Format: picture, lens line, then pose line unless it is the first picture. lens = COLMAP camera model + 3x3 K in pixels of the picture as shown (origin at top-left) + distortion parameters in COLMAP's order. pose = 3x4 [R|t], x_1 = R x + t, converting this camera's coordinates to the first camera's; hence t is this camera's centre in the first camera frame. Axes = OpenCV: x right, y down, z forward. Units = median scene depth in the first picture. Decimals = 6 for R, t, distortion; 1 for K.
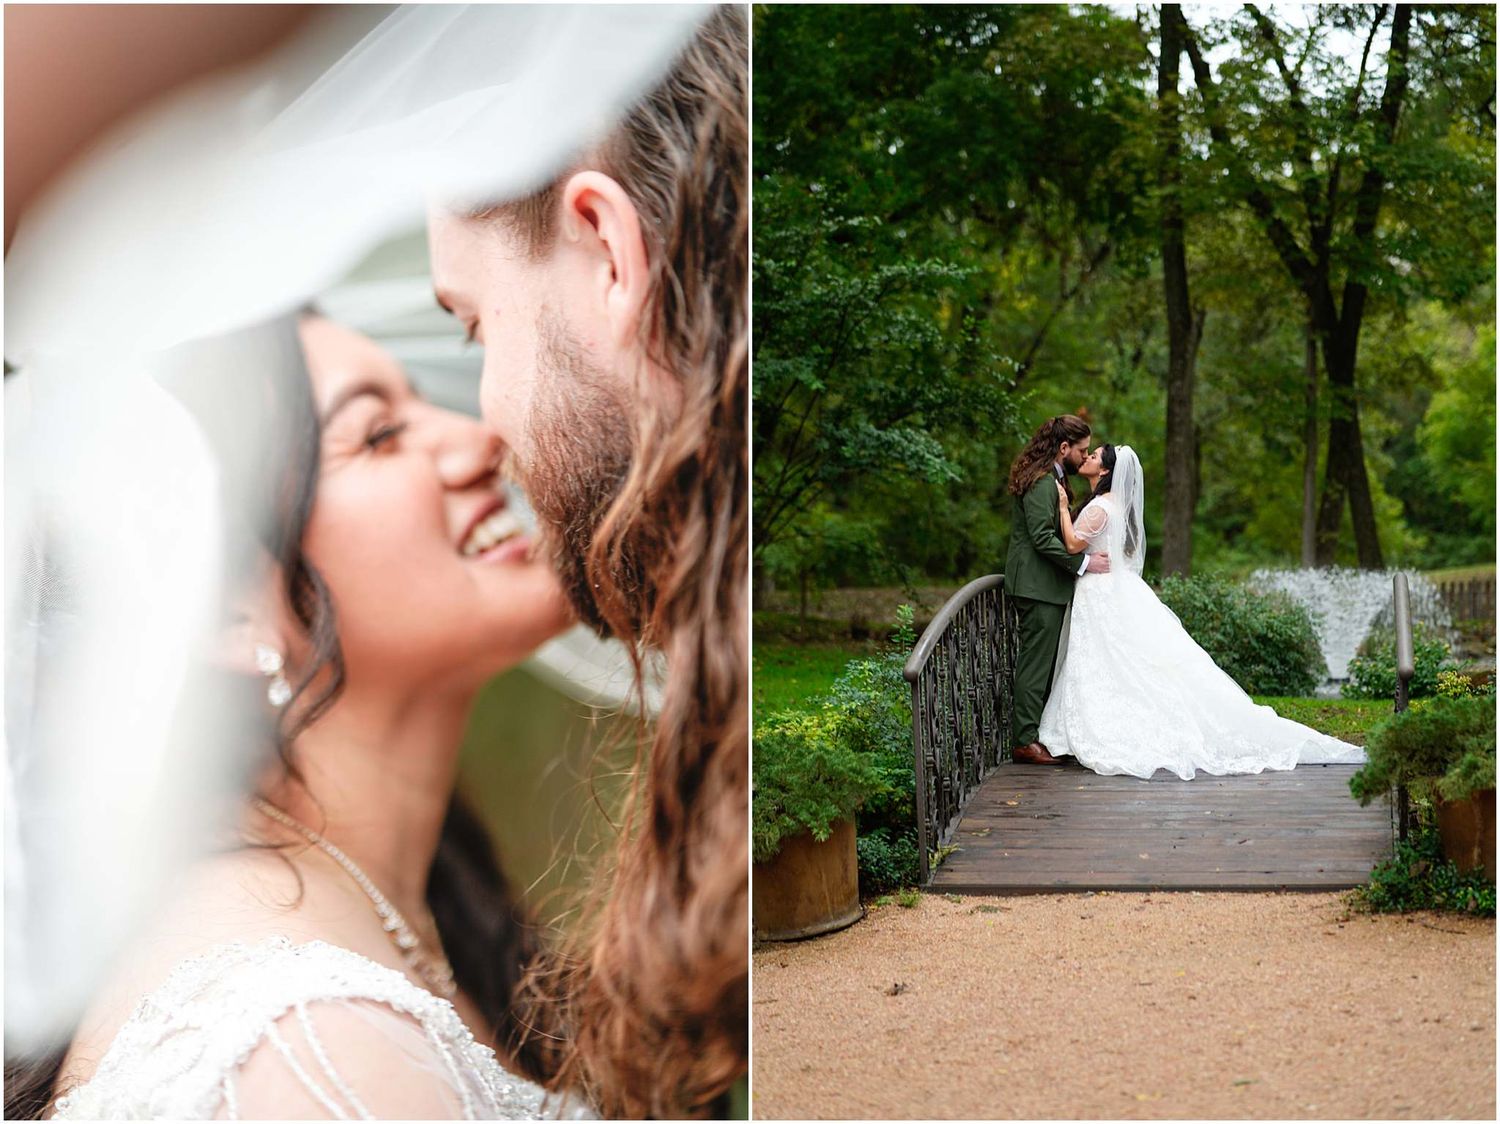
lens RADIAL K [[3706.8, 0, 750.0], [0, 3706.8, 562.0], [0, 0, 1]] dist [-0.047600, 0.905138]
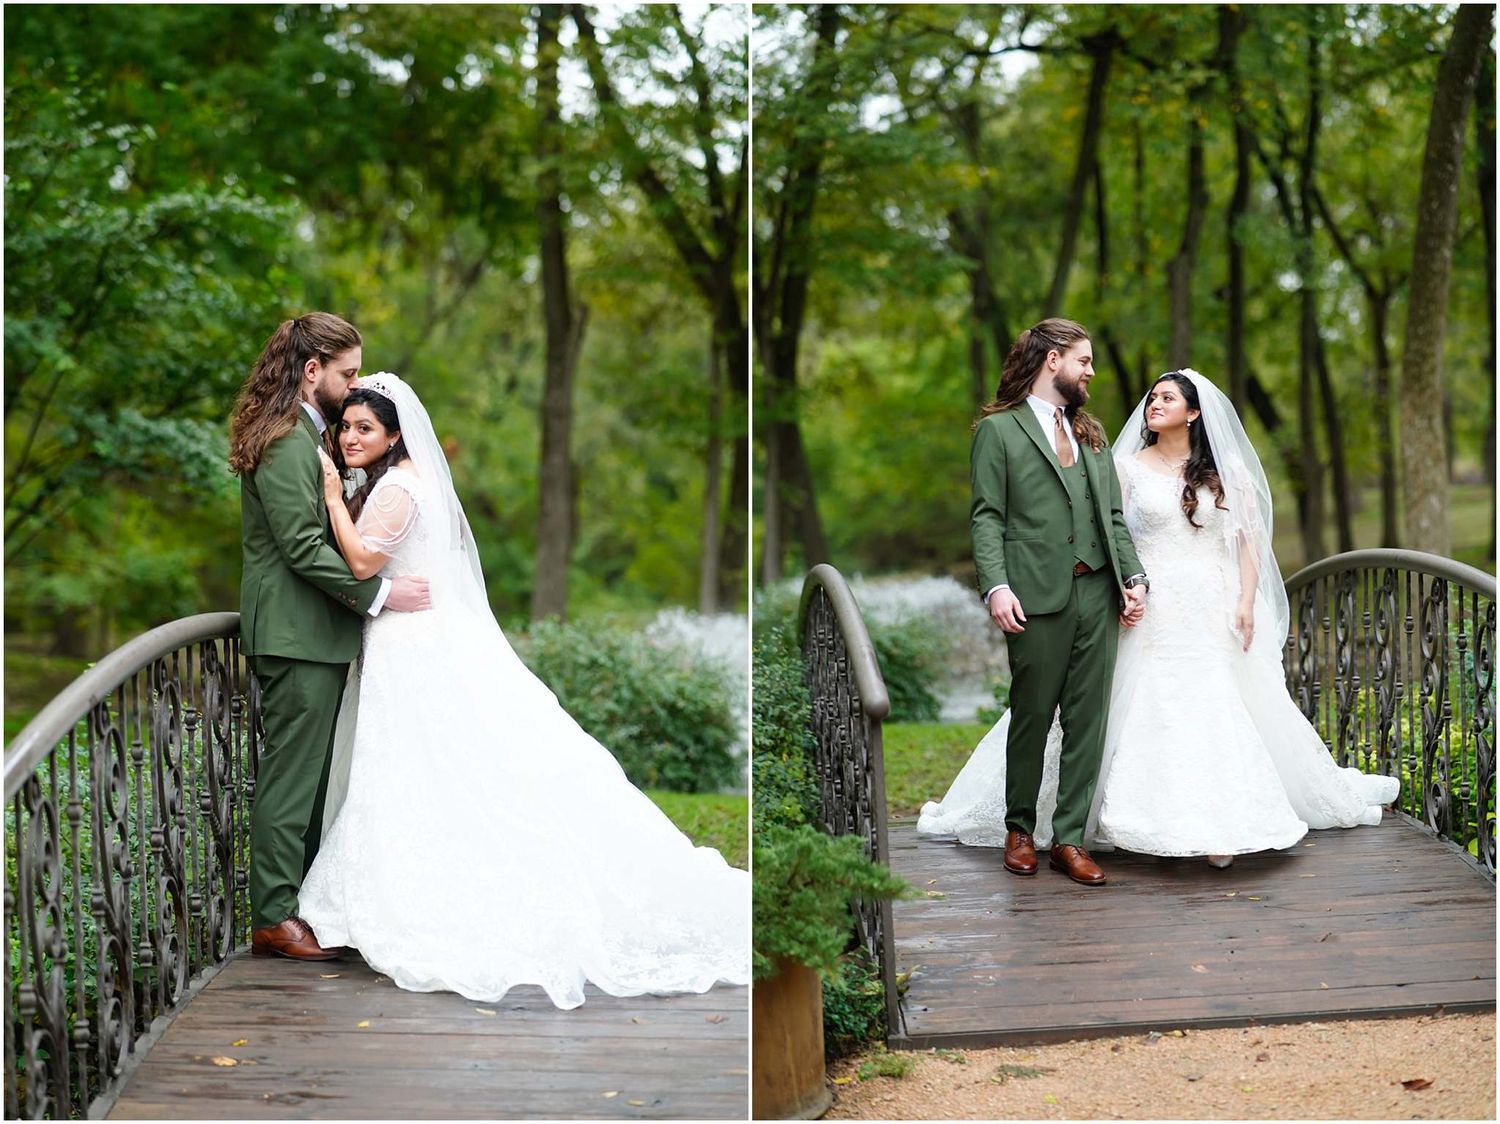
lens RADIAL K [[3706.8, 0, 750.0], [0, 3706.8, 562.0], [0, 0, 1]] dist [-0.047600, 0.905138]
pose [[0.985852, 0.012482, 0.167154, 0.034159], [-0.010382, 0.999856, -0.013435, 0.001842], [-0.167297, 0.011509, 0.985839, 0.297861]]
